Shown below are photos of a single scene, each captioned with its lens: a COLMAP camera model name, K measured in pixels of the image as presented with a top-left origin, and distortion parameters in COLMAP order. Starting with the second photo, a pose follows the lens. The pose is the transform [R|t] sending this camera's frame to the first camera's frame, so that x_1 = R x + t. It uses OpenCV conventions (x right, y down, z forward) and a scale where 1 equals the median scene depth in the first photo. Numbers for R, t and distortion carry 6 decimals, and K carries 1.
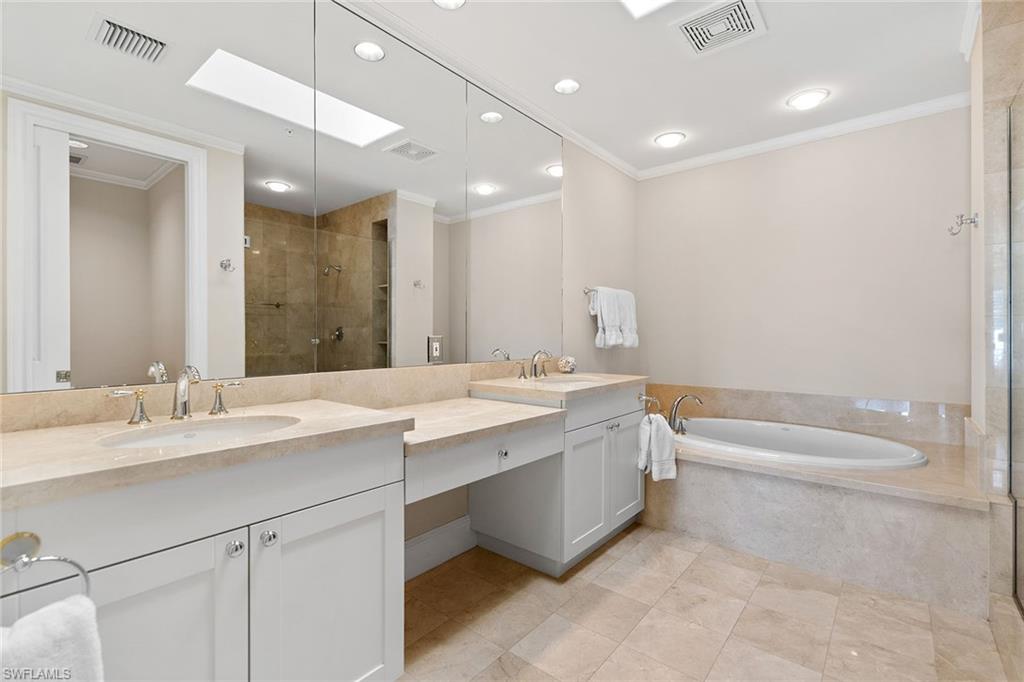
lens RADIAL K [[464.9, 0, 512.0], [0, 464.9, 341.0], [0, 0, 1]] dist [-0.000831, -0.000398]
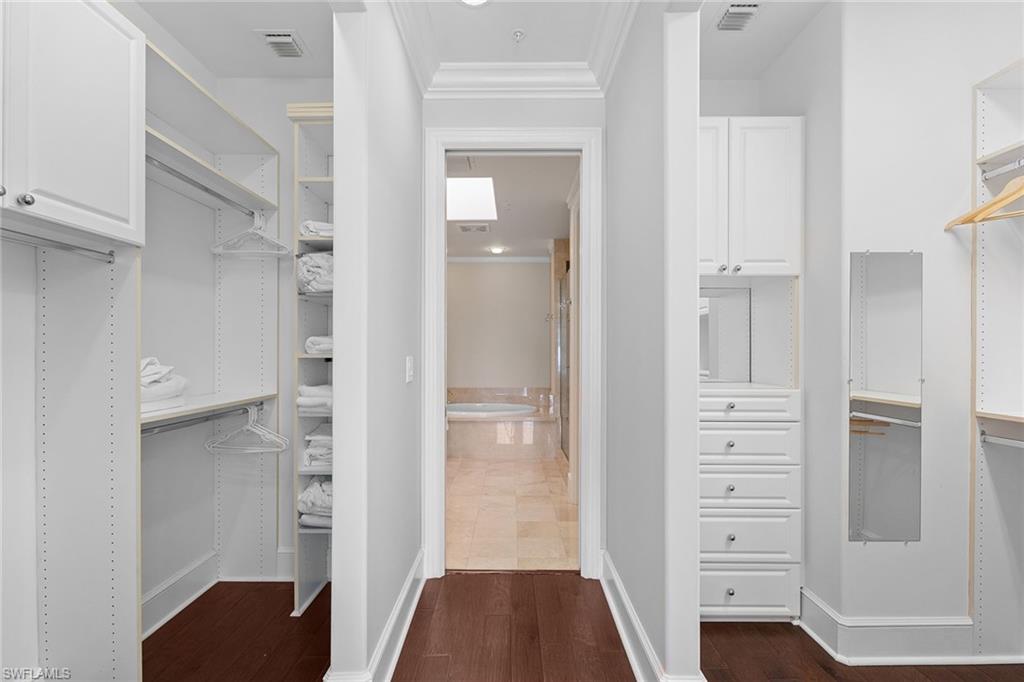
lens RADIAL K [[461.1, 0, 508.2], [0, 461.1, 342.3], [0, 0, 1]] dist [-0.000197, -0.000208]
pose [[0.772658, 0.017393, 0.634584, -0.774164], [-0.002743, 0.999707, -0.024060, -0.045759], [-0.634816, 0.016850, 0.772479, -0.780130]]
